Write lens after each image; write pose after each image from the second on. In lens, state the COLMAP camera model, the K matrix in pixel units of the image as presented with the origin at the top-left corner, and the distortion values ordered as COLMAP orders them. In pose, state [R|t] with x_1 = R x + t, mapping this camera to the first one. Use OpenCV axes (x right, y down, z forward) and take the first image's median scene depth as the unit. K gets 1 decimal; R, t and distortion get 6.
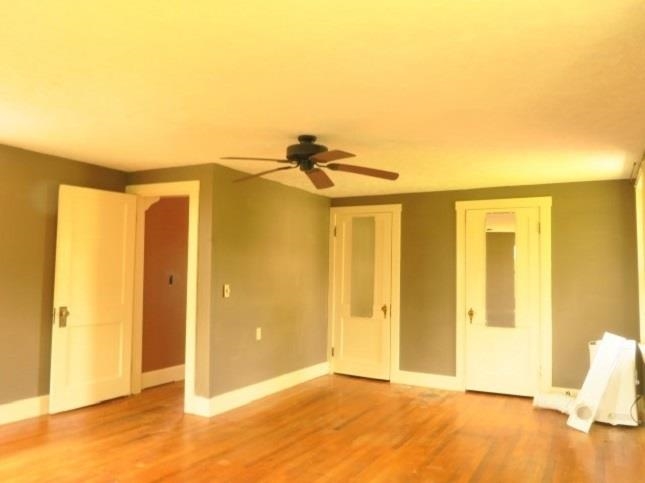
lens RADIAL K [[501.1, 0, 322.5], [0, 501.1, 241.5], [0, 0, 1]] dist [-0.034901, 0.003909]
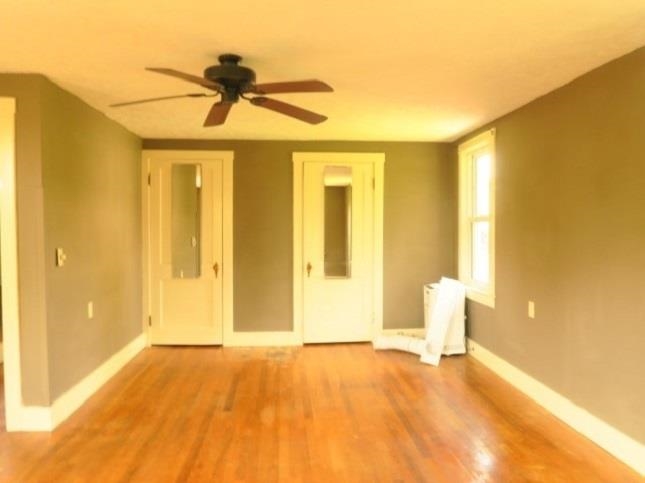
lens RADIAL K [[501.1, 0, 322.5], [0, 501.1, 241.5], [0, 0, 1]] dist [-0.034901, 0.003909]
pose [[0.833123, -0.033356, 0.552081, -0.240282], [-0.020415, 0.995645, 0.090964, 0.002119], [-0.552711, -0.087055, 0.828814, 0.170792]]
